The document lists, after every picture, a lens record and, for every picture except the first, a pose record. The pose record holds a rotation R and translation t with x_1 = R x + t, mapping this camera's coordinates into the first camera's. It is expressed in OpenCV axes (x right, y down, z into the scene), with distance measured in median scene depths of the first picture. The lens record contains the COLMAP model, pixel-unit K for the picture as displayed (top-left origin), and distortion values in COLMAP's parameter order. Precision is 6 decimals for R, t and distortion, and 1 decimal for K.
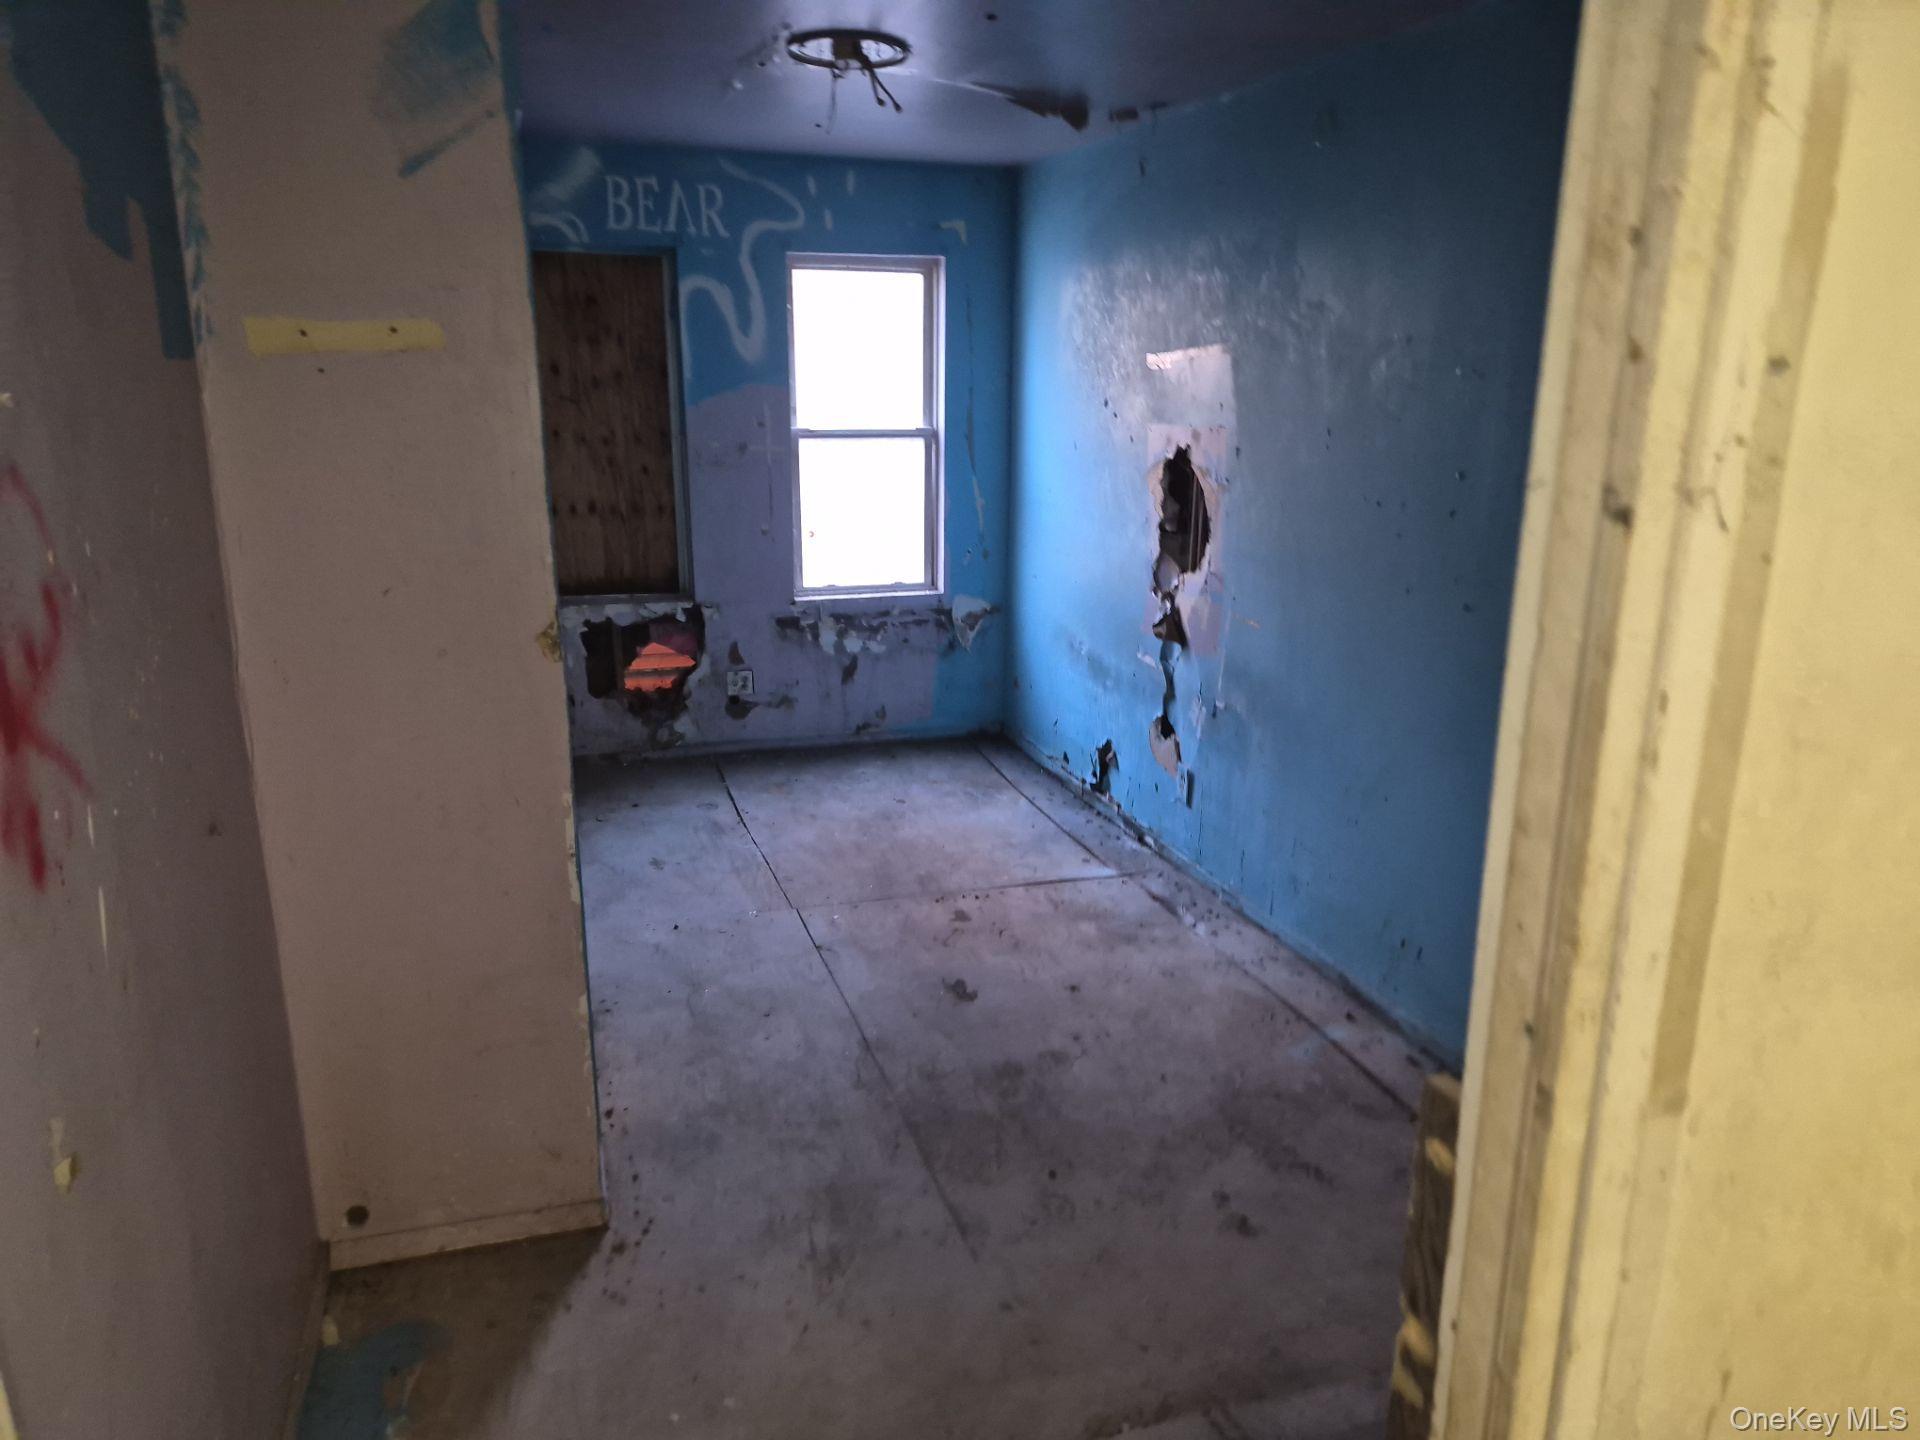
lens RADIAL K [[1331.5, 0, 960.0], [0, 1331.5, 720.0], [0, 0, 1]] dist [0.005783, -0.000104]
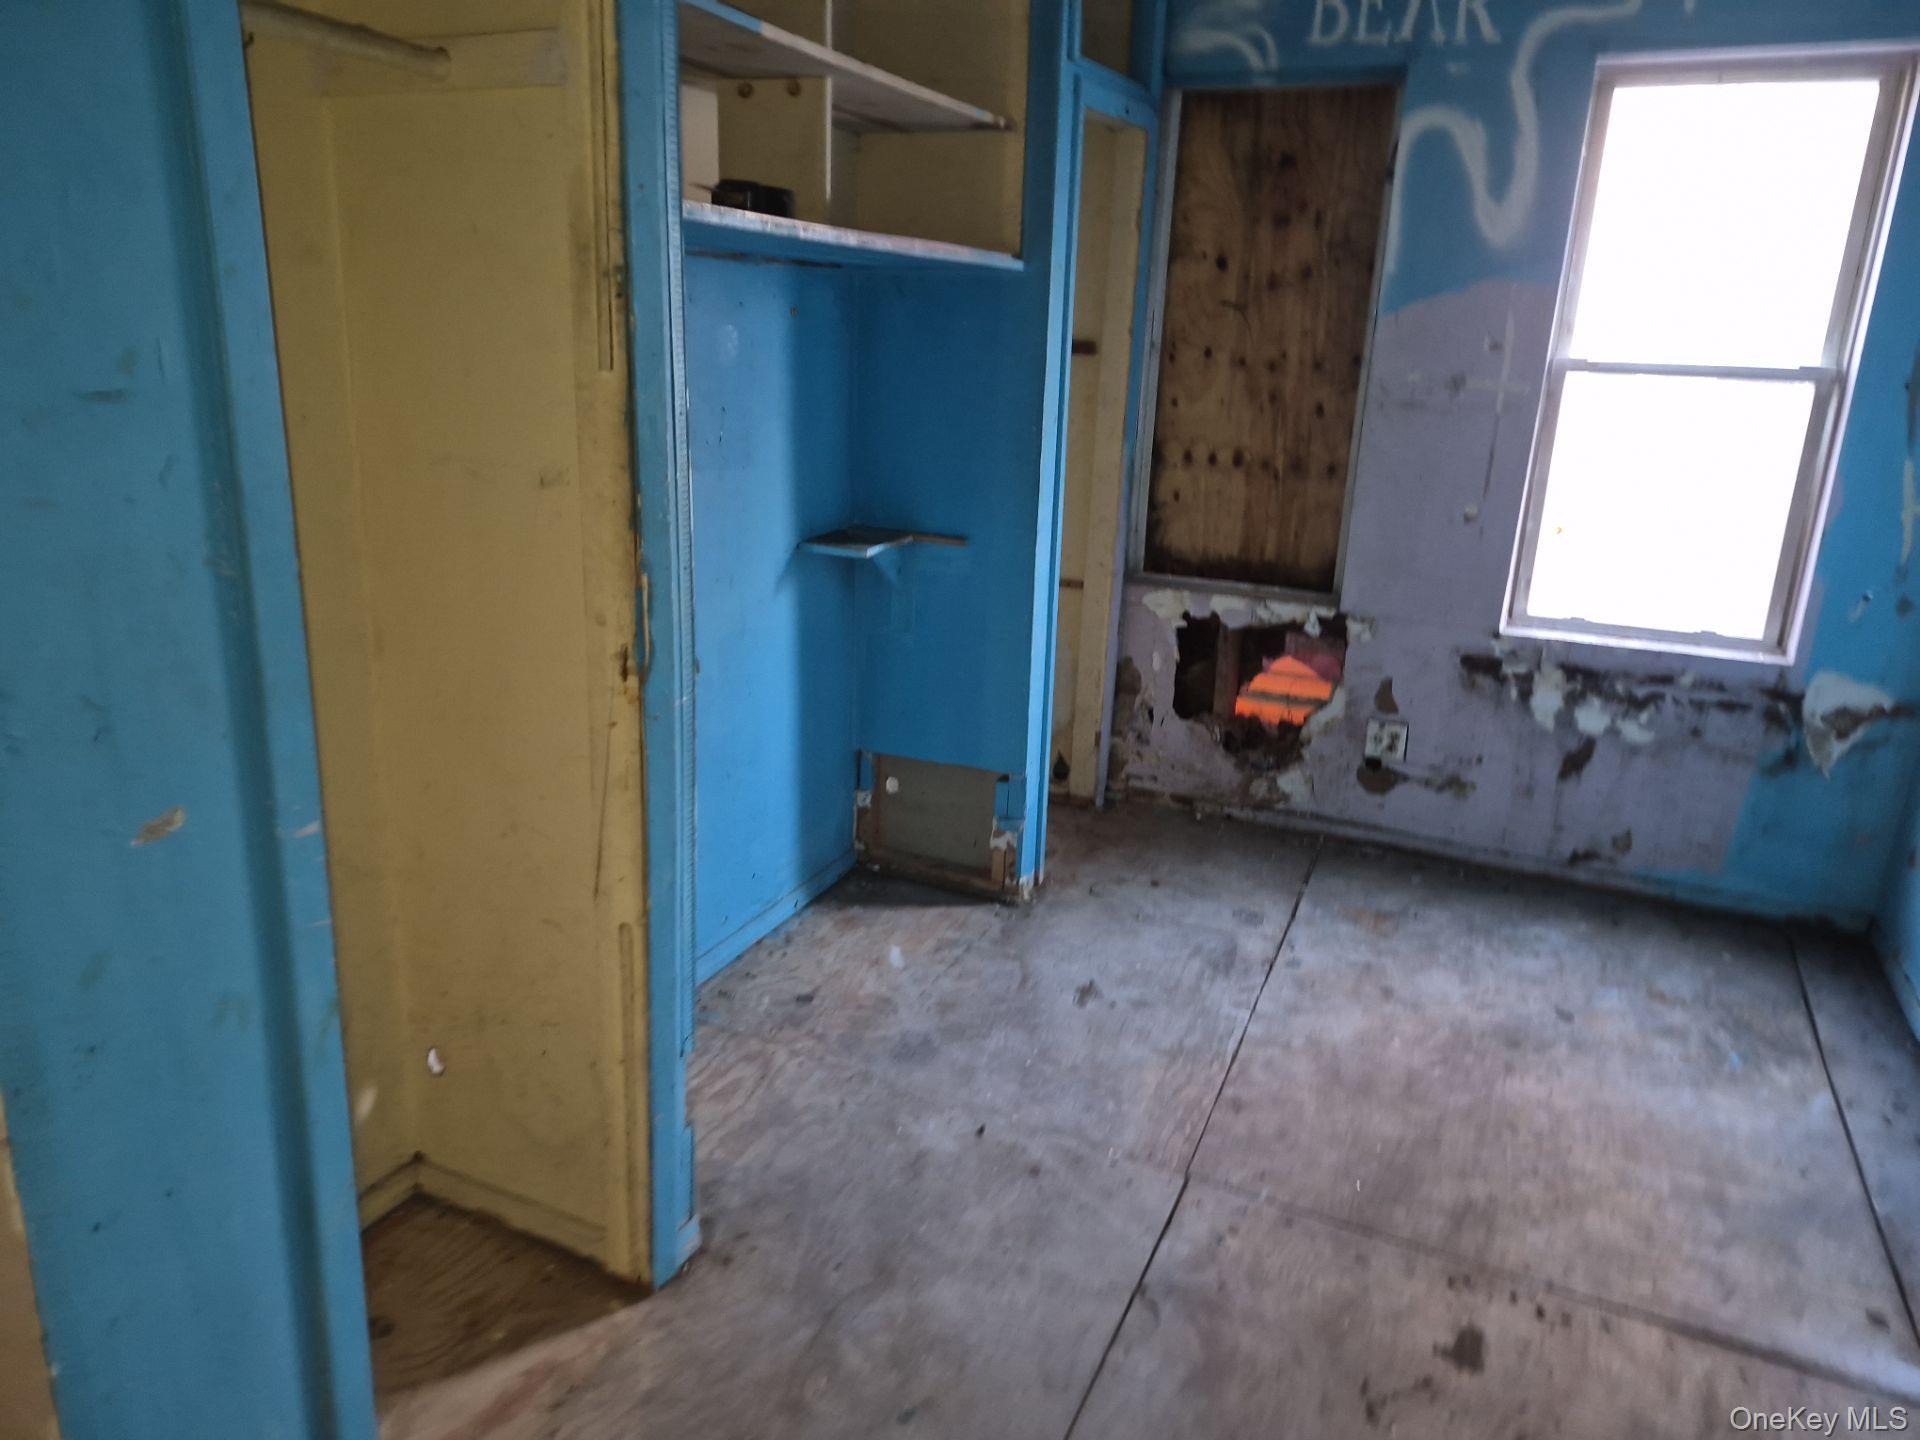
lens RADIAL K [[1304.3, 0, 957.4], [0, 1304.3, 681.1], [0, 0, 1]] dist [0.102046, -0.114115]
pose [[0.736152, 0.195029, -0.648108, 0.096541], [-0.191104, 0.978514, 0.077390, -0.067400], [0.649276, 0.066885, 0.757606, 0.369637]]
